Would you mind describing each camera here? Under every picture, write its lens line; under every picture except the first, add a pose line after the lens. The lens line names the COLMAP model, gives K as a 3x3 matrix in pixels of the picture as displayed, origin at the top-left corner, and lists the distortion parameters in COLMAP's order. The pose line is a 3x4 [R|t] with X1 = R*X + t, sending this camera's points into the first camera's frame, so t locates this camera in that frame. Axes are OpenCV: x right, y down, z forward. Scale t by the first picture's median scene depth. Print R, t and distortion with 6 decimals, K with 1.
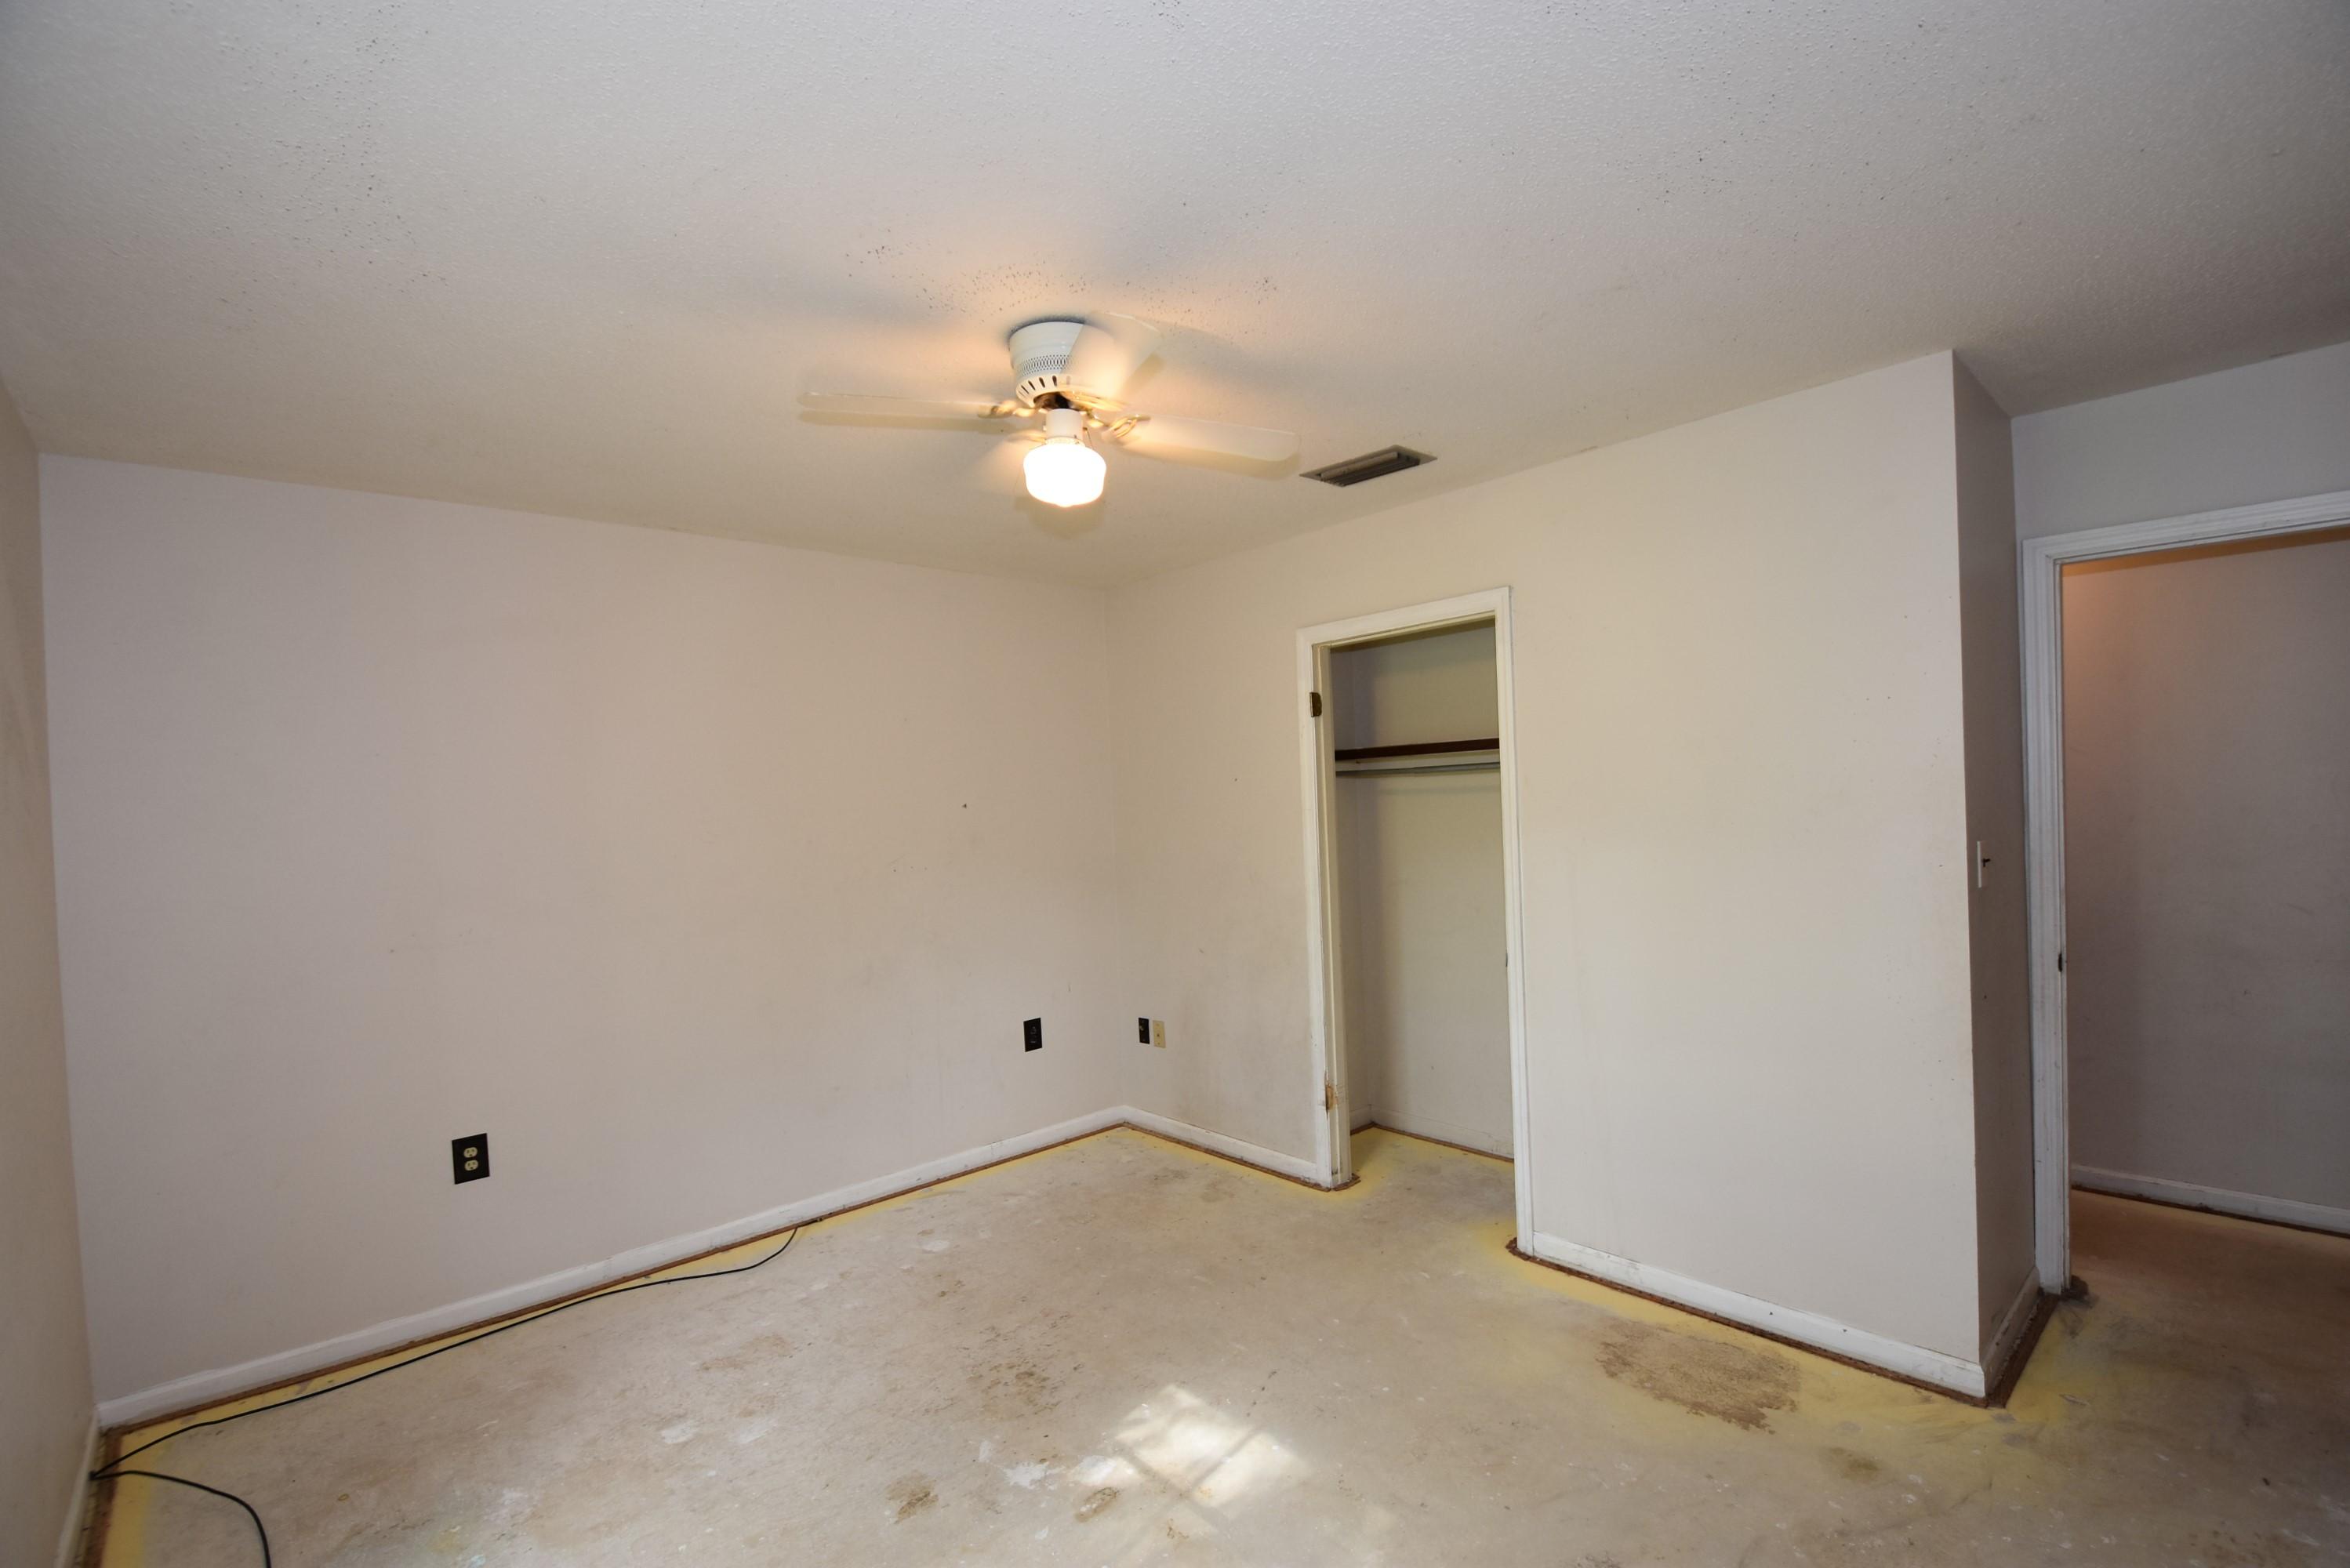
lens RADIAL K [[1028.0, 0, 1176.8], [0, 1028.0, 806.7], [0, 0, 1]] dist [0.009448, -0.014106]
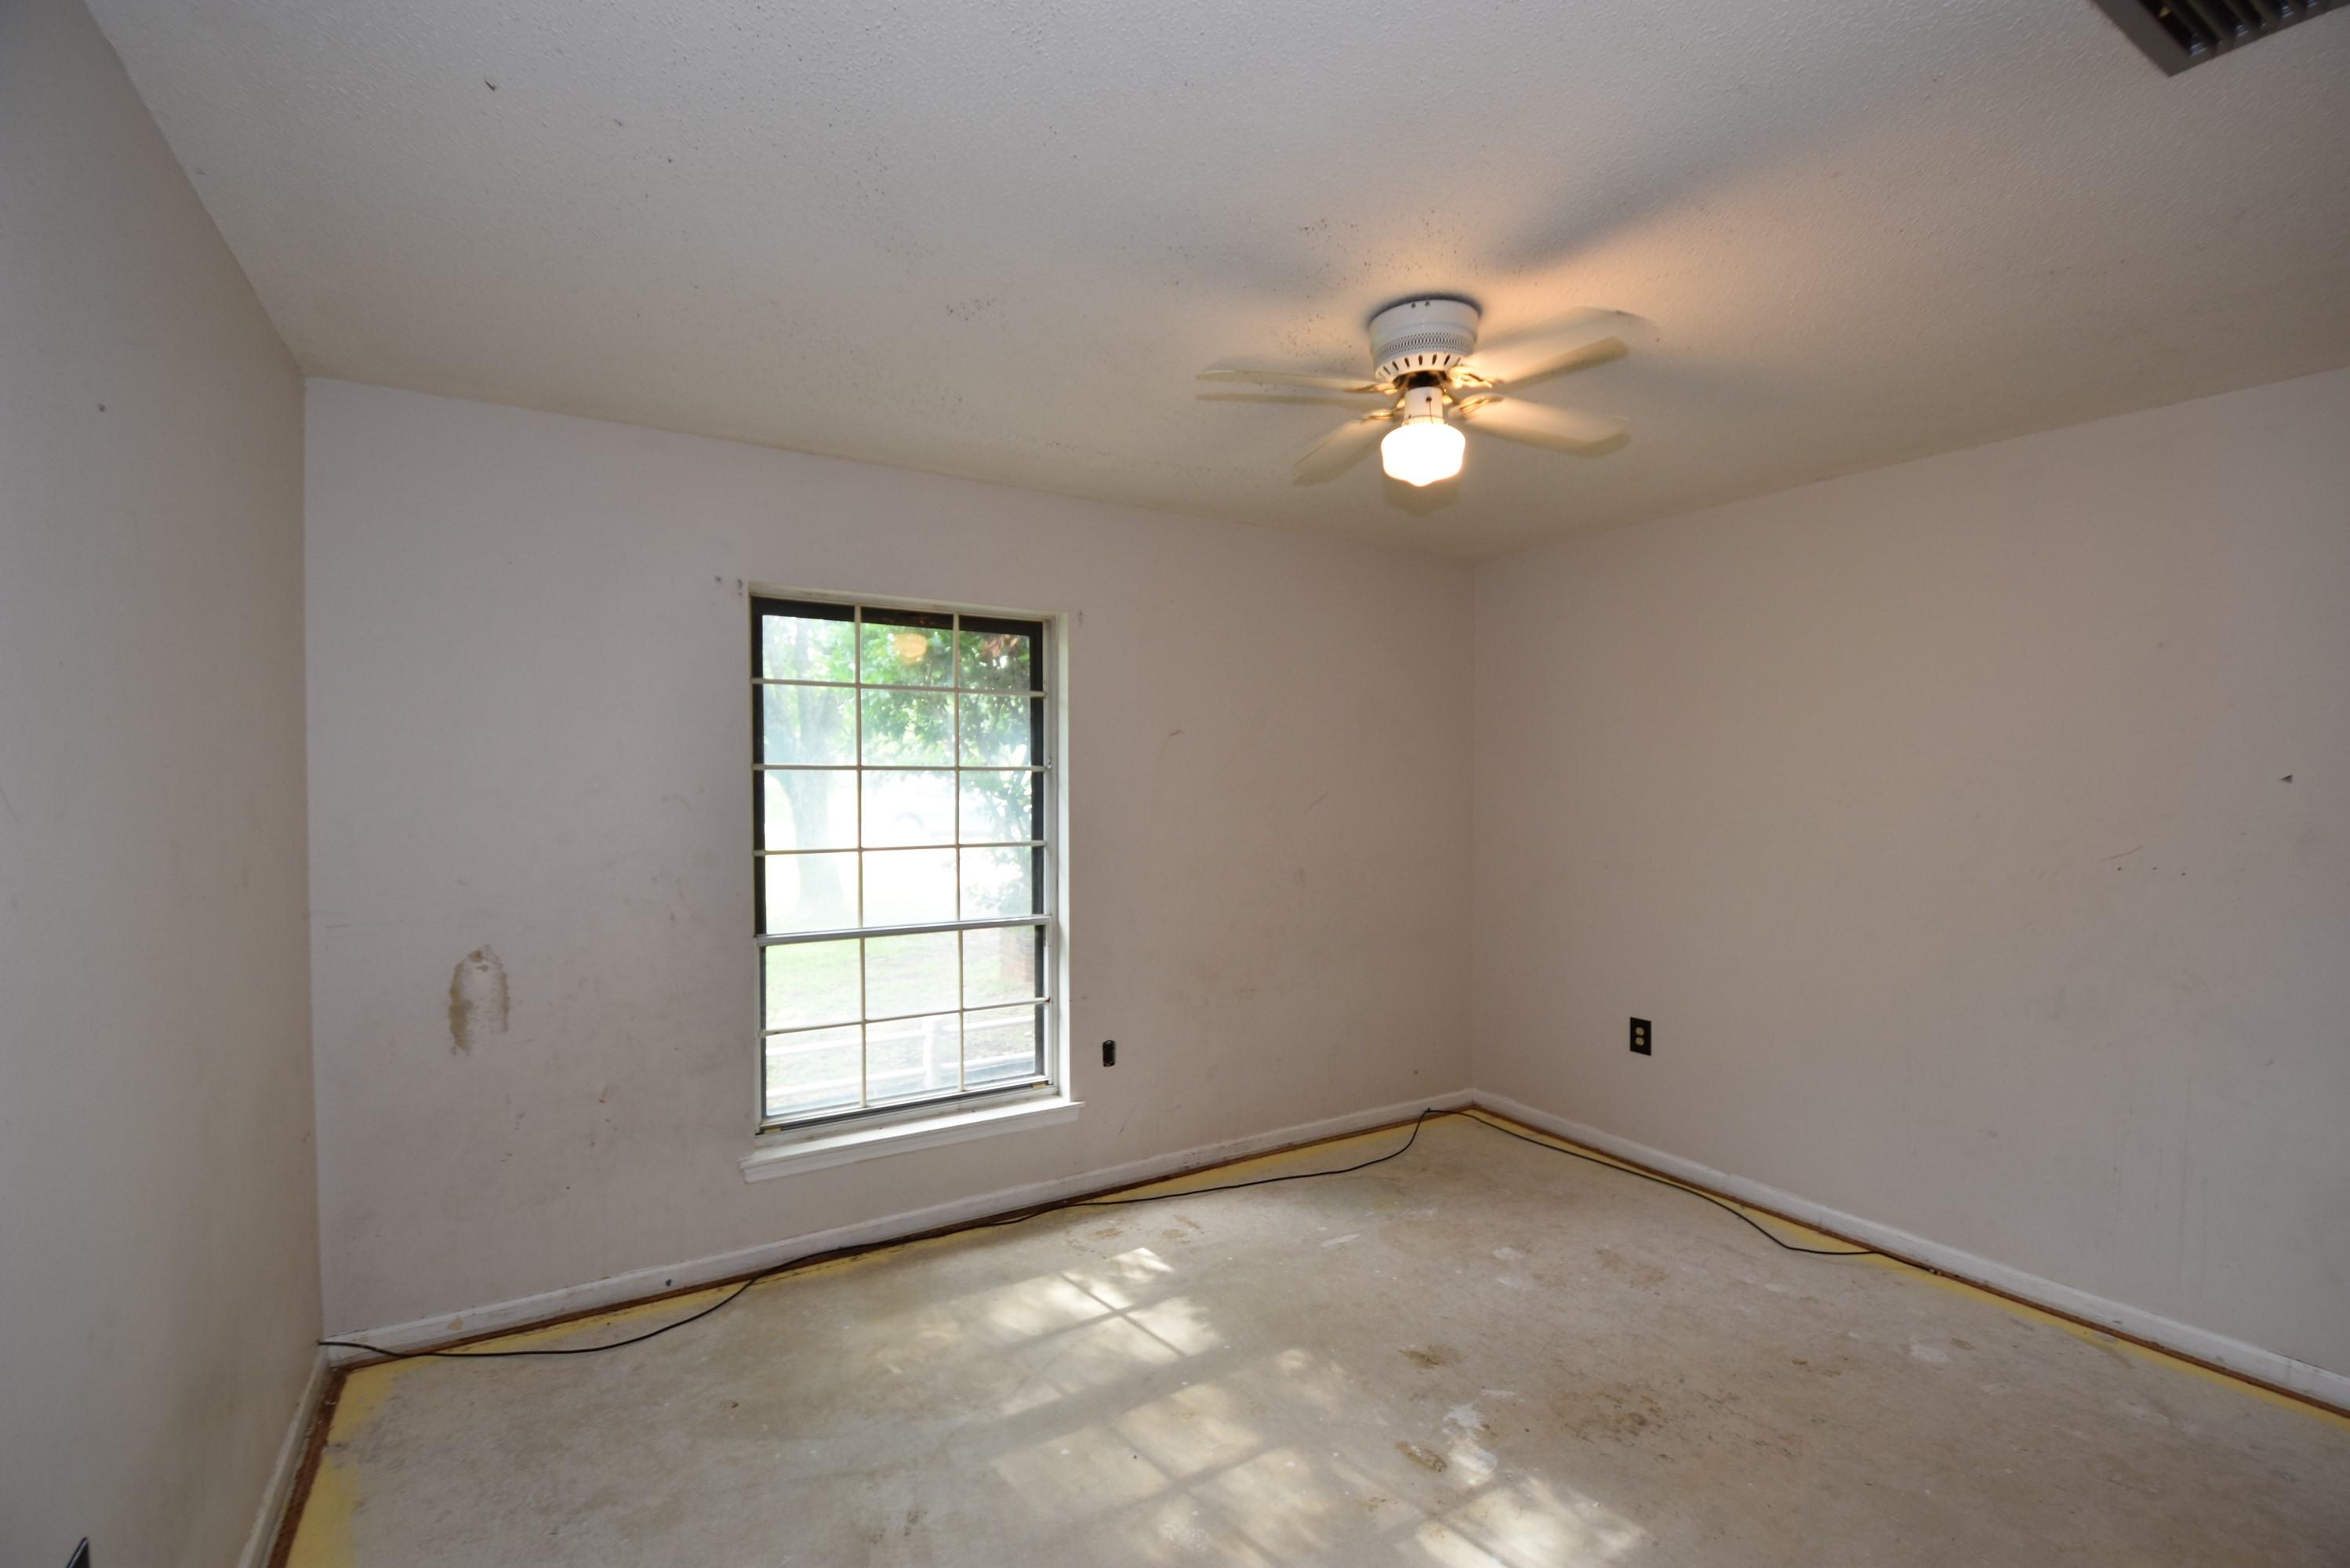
lens RADIAL K [[1028.0, 0, 1171.1], [0, 1028.0, 782.3], [0, 0, 1]] dist [0.009448, -0.014106]
pose [[-0.190349, 0.044628, -0.980702, 0.770895], [-0.001162, 0.998955, 0.045684, -0.038744], [0.981716, 0.009836, -0.190098, 0.758738]]
